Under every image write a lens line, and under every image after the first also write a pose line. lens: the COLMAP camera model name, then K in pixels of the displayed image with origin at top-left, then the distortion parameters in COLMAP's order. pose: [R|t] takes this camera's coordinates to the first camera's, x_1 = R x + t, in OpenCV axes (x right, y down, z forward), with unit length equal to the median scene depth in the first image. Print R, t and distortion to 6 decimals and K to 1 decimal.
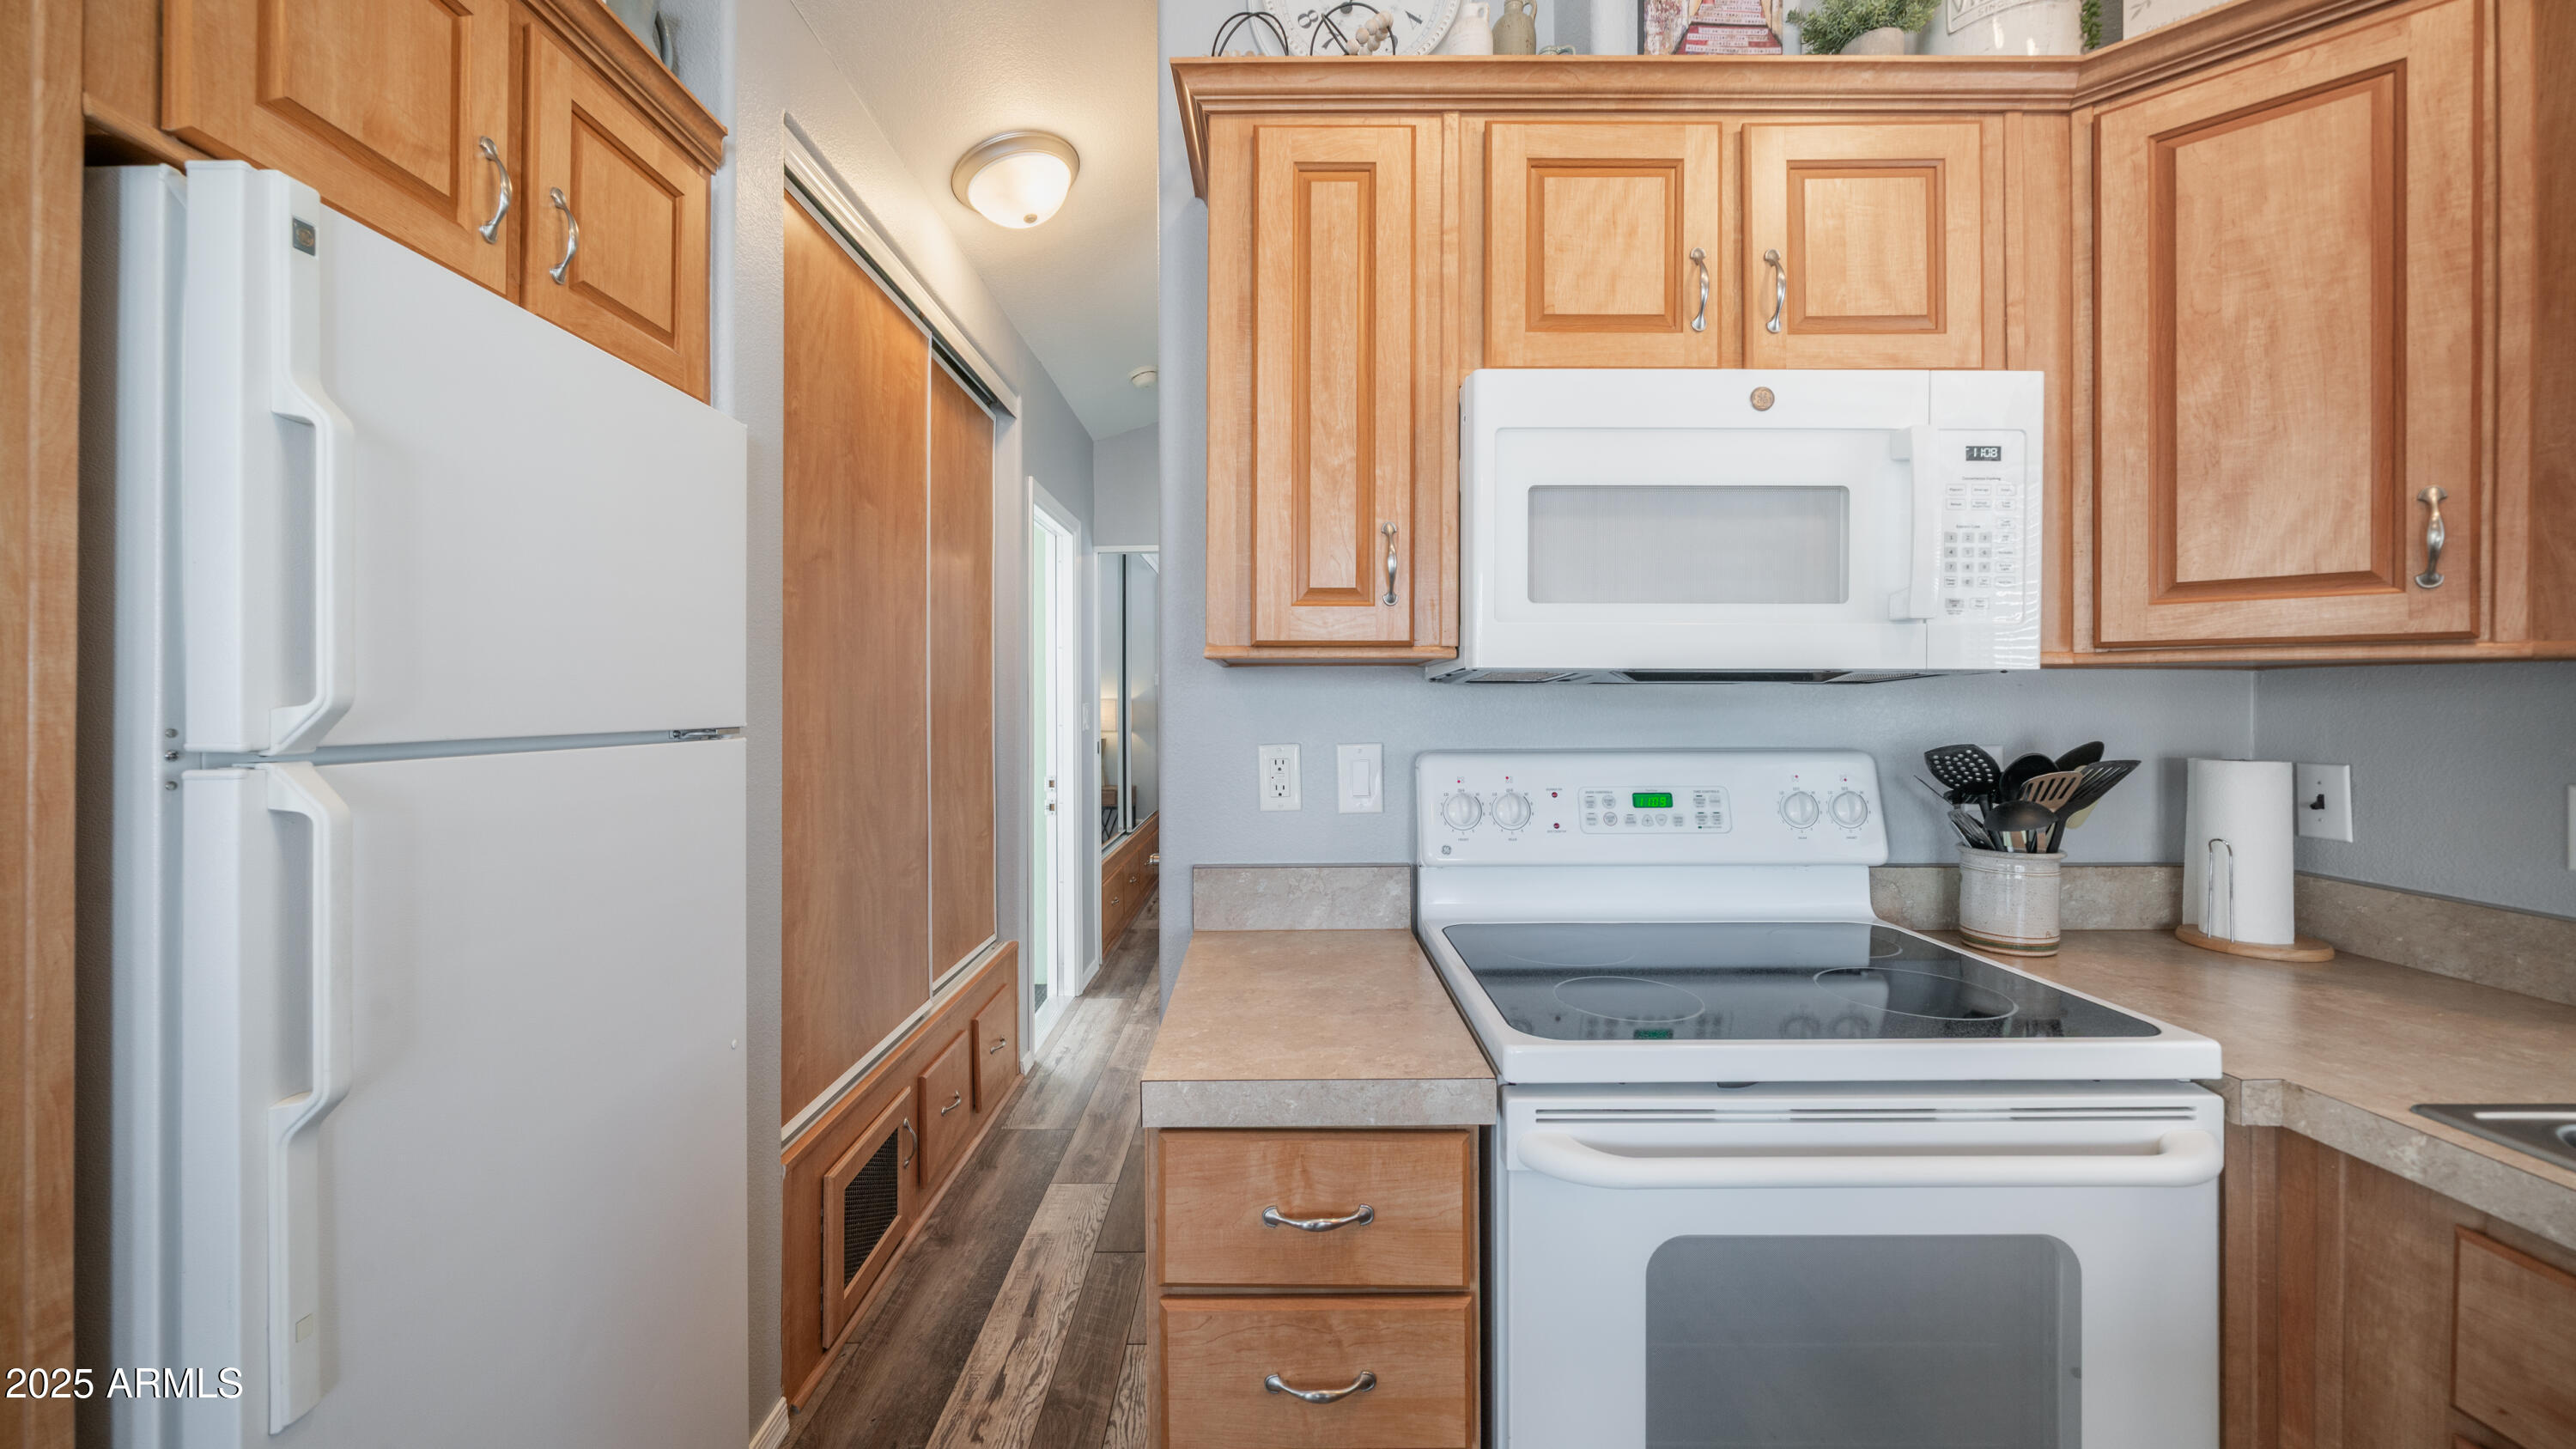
lens RADIAL K [[911.5, 0, 1266.5], [0, 911.5, 698.9], [0, 0, 1]] dist [-0.006829, 0.000454]
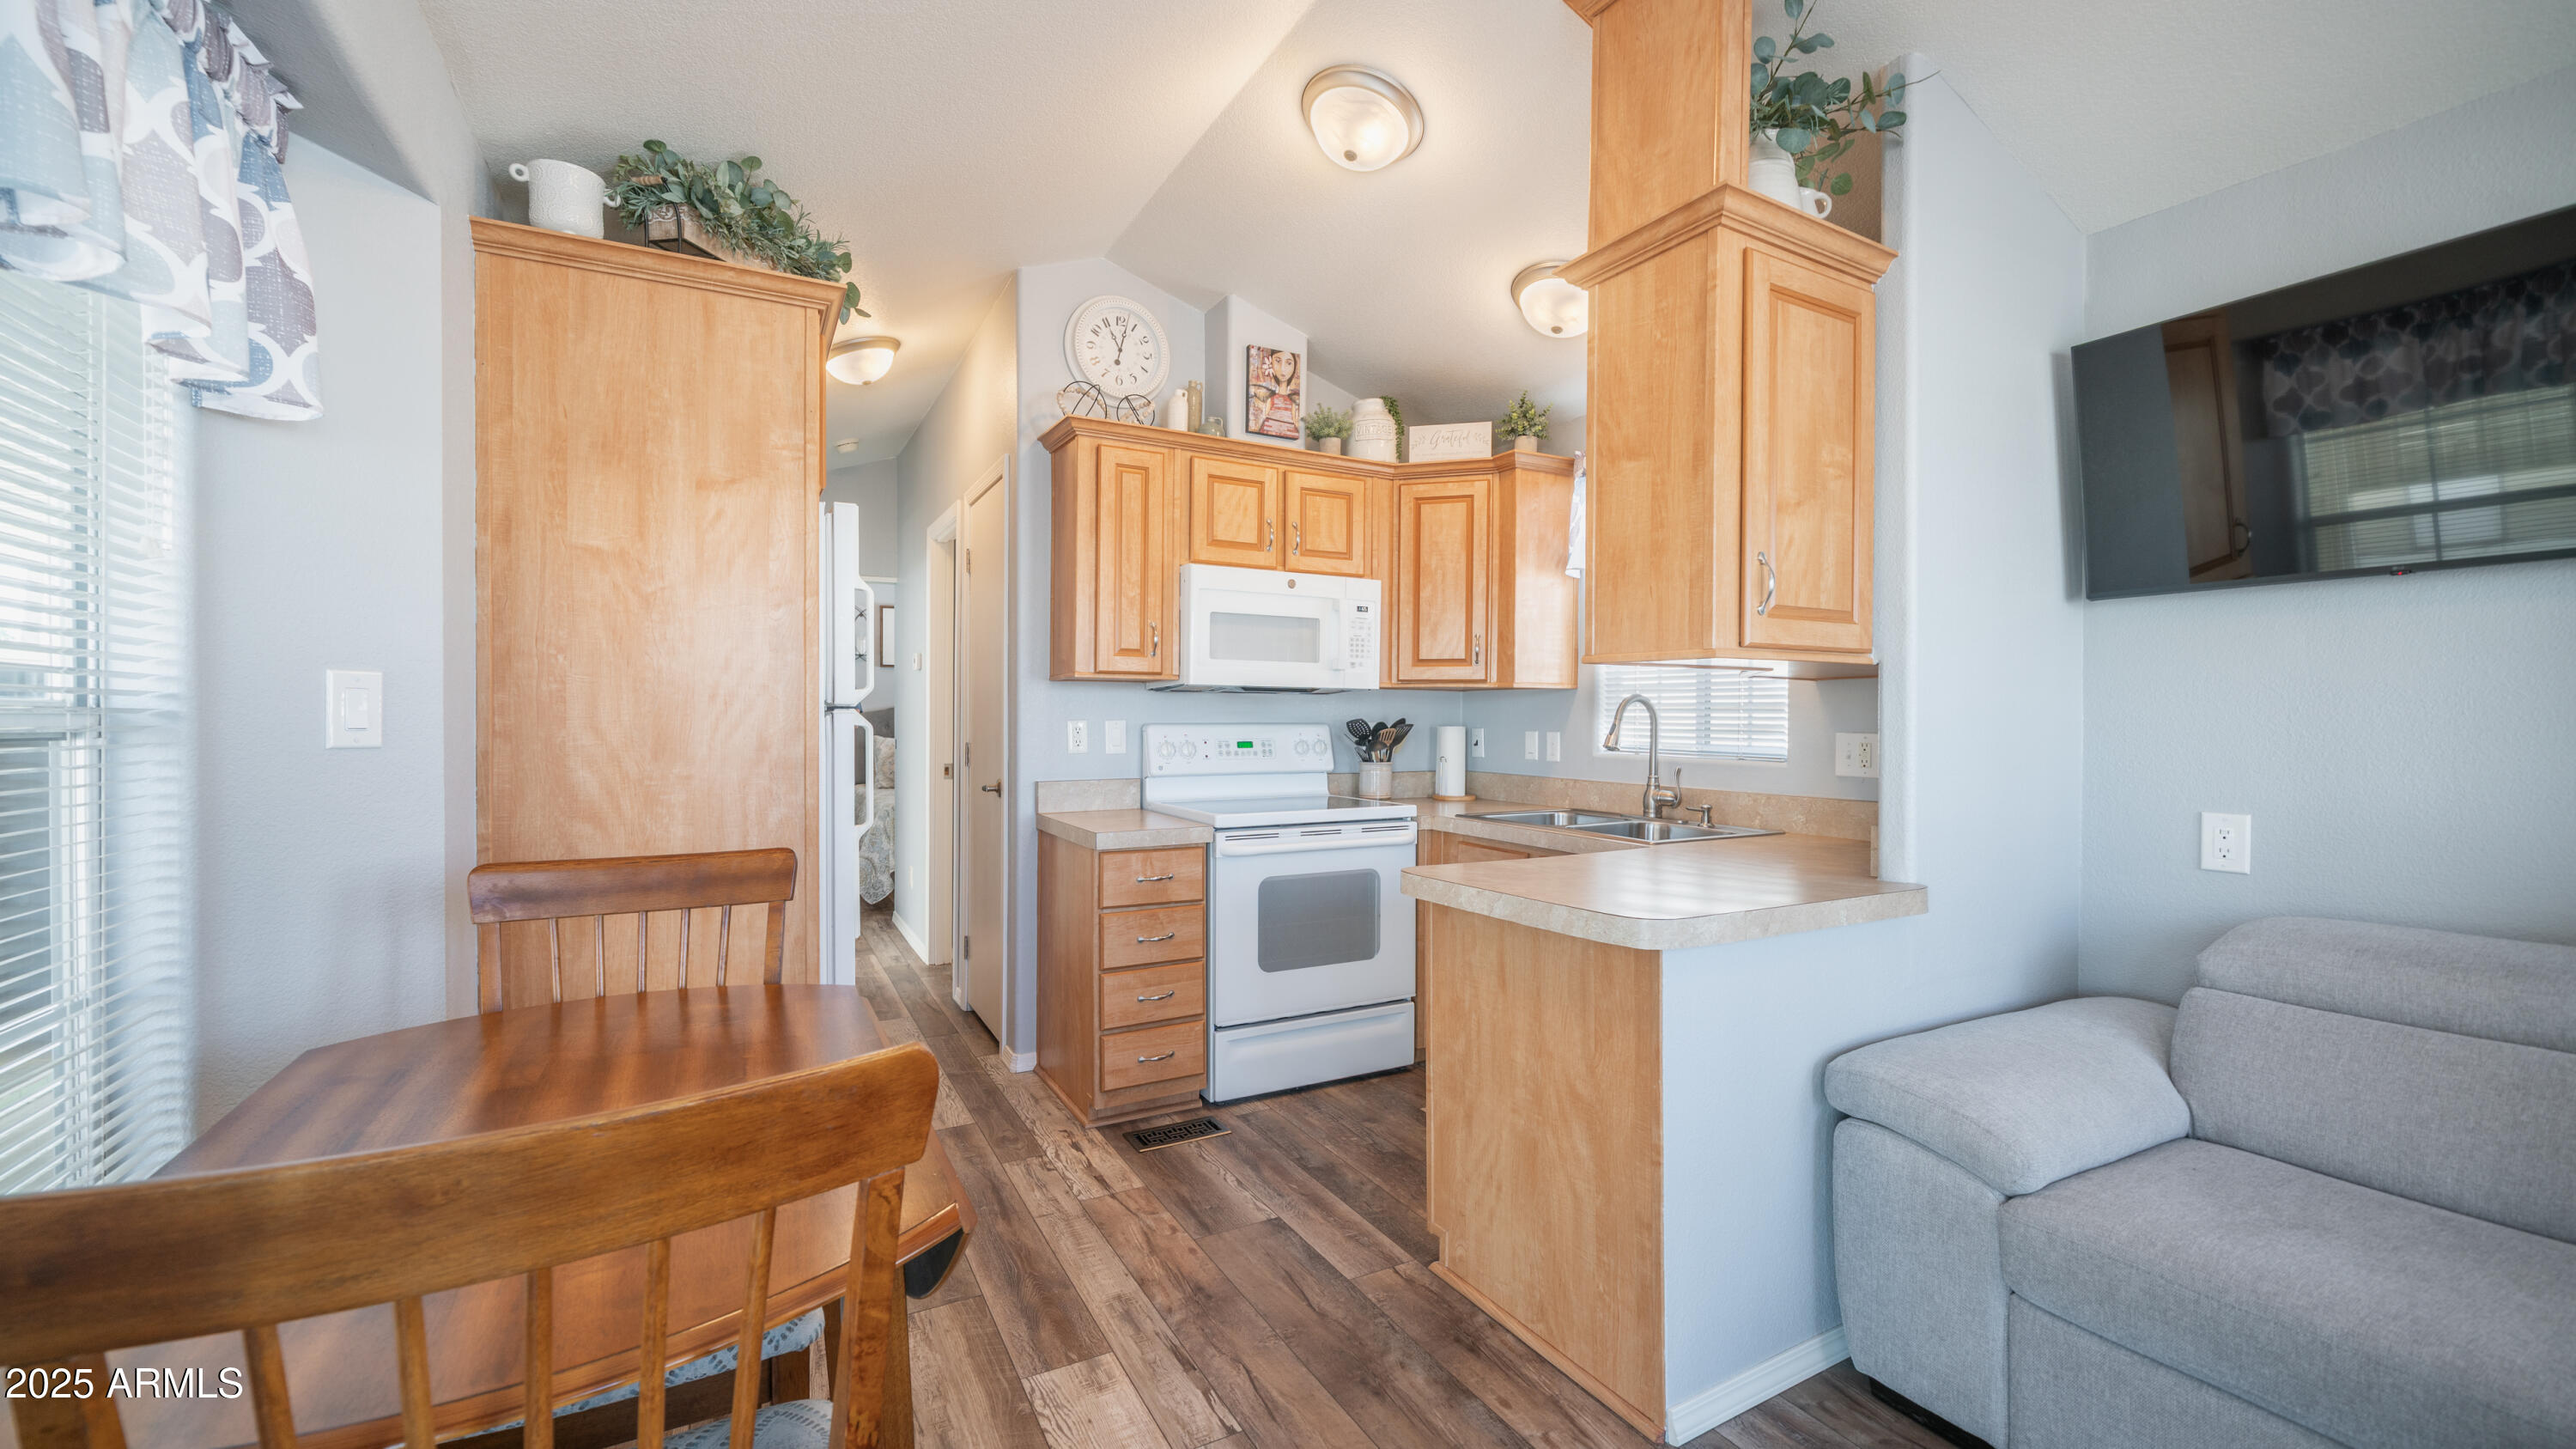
lens RADIAL K [[976.6, 0, 1230.5], [0, 976.6, 726.4], [0, 0, 1]] dist [-0.006404, 0.000850]
pose [[0.892810, 0.001027, 0.450431, -0.820849], [-0.006255, 0.999929, 0.010119, 0.049617], [-0.450389, -0.011852, 0.892754, -1.341719]]
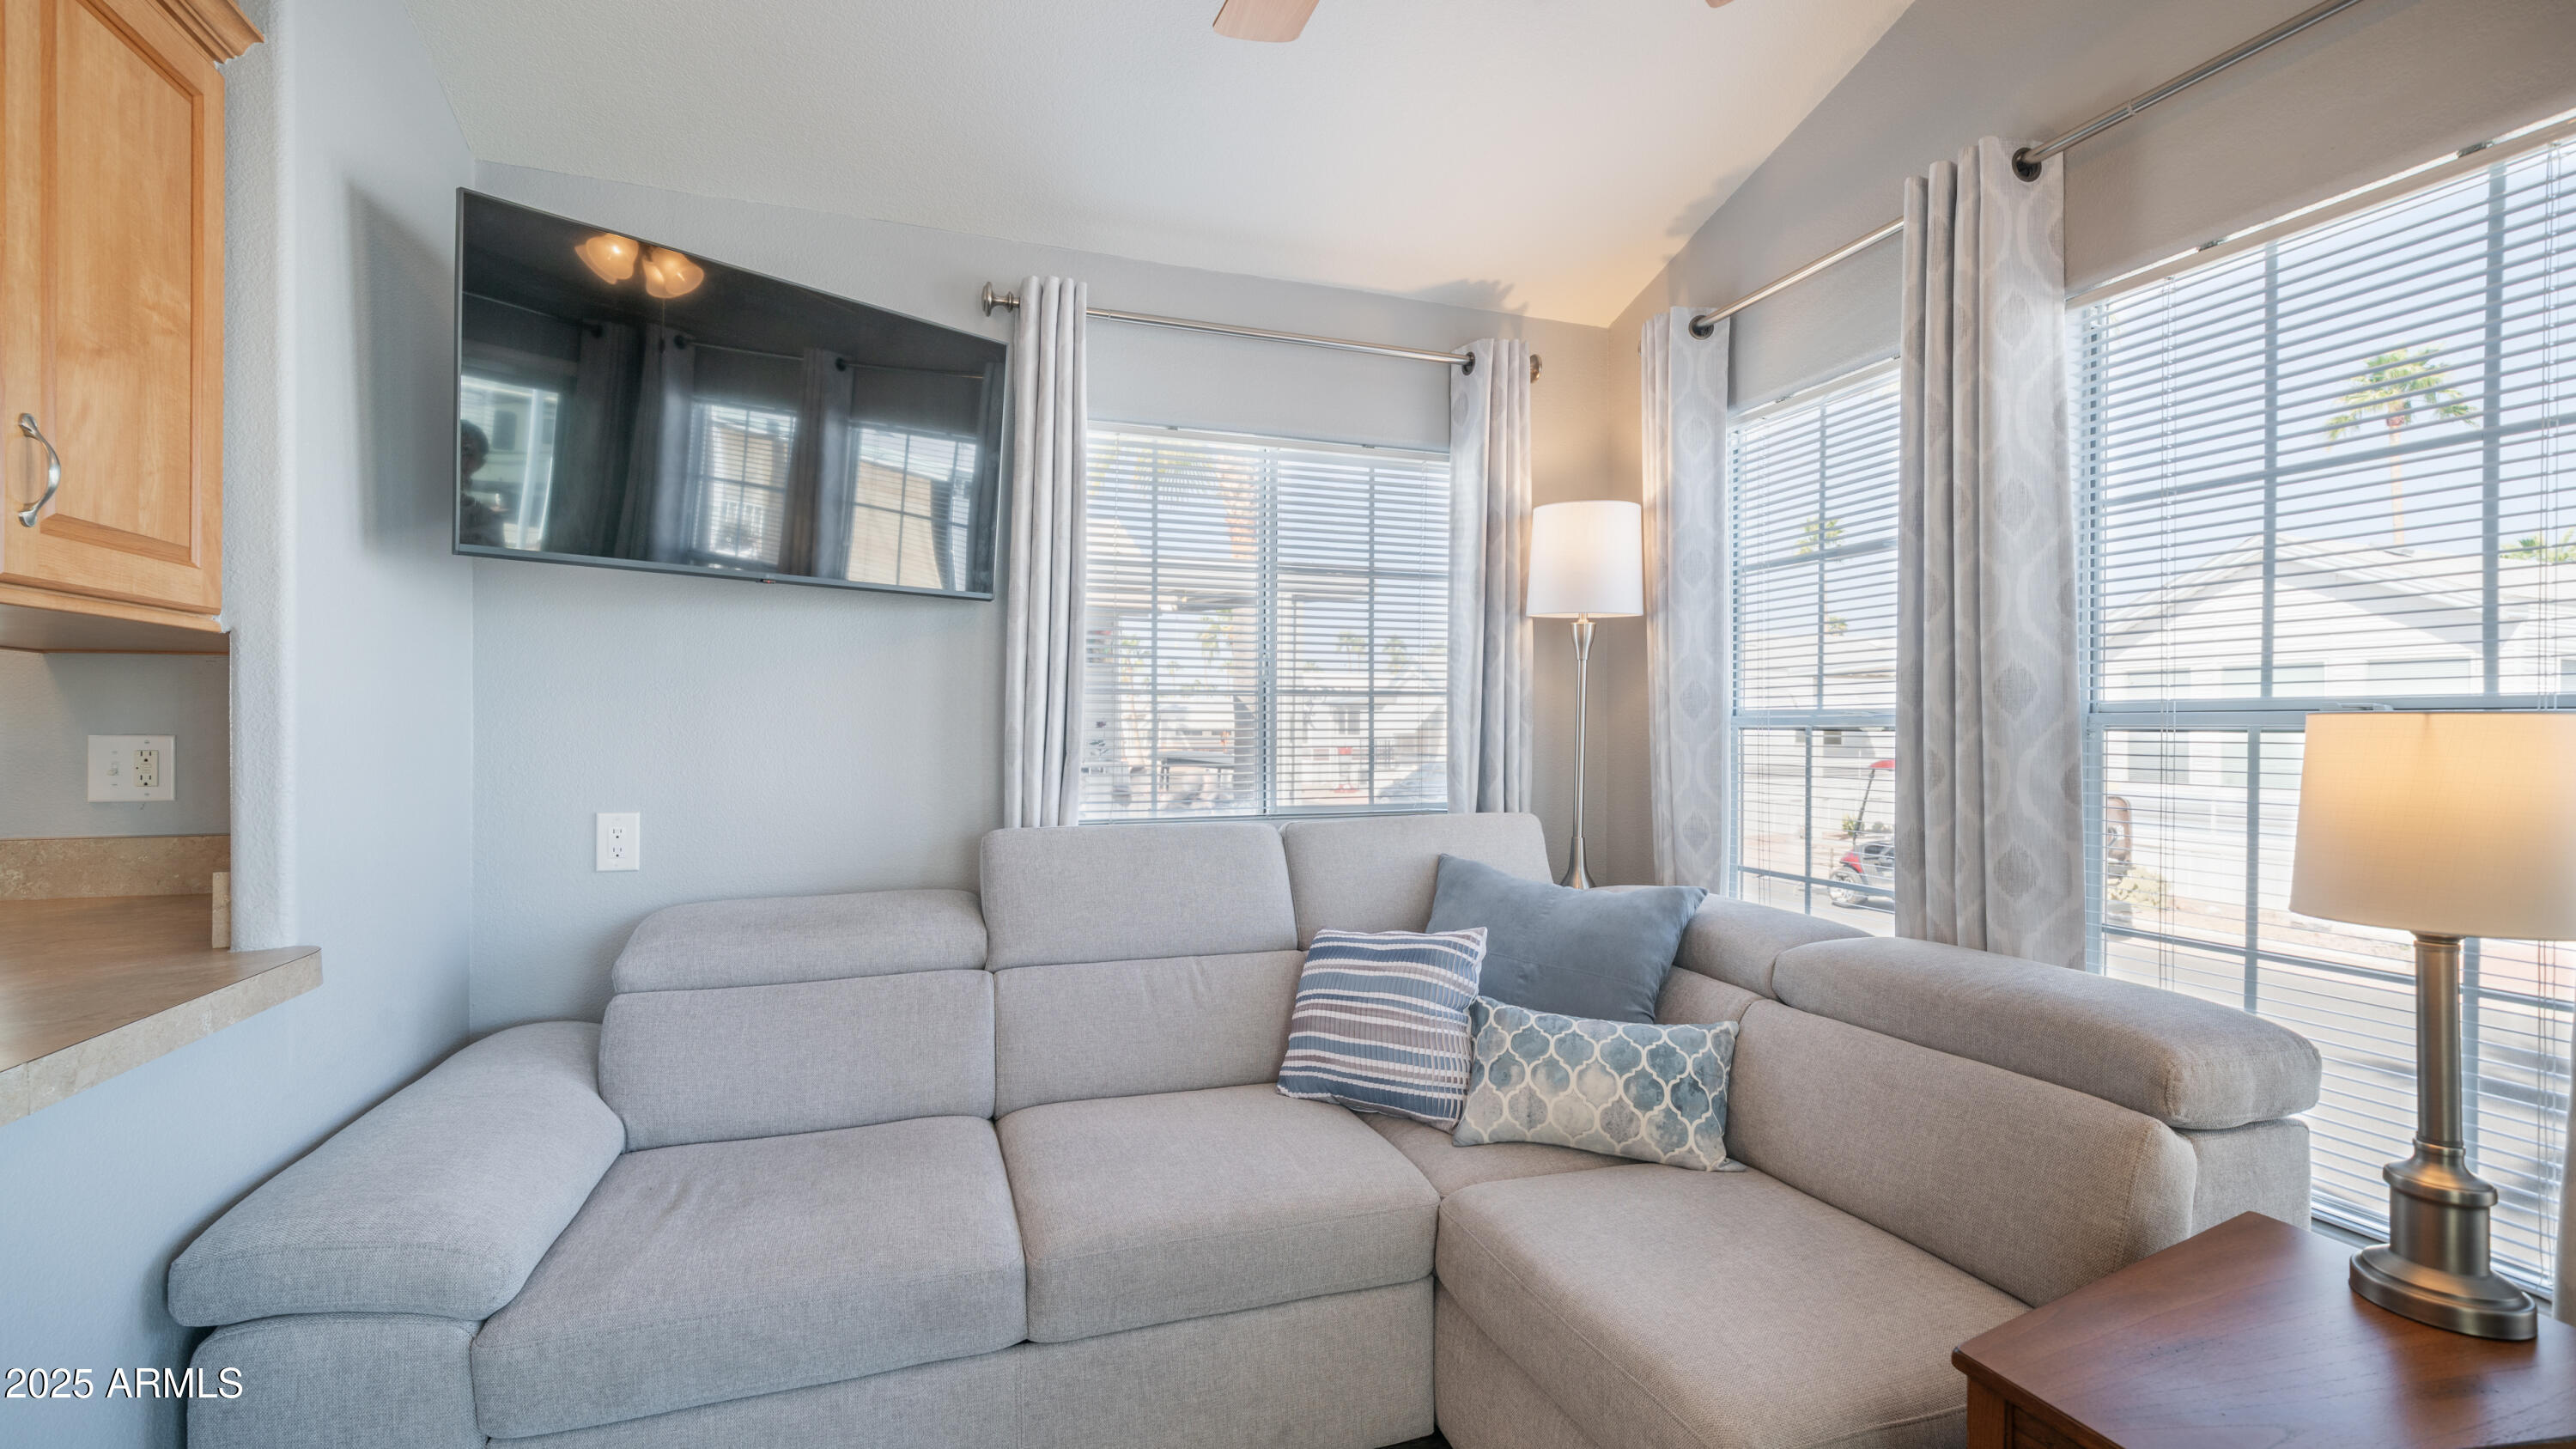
lens RADIAL K [[1074.1, 0, 1222.7], [0, 1074.1, 729.7], [0, 0, 1]] dist [-0.003963, 0.001808]
pose [[-0.342911, -0.002771, 0.939364, -0.644282], [-0.008802, 0.999961, -0.000263, 0.055589], [-0.939327, -0.008359, -0.342922, -1.022130]]
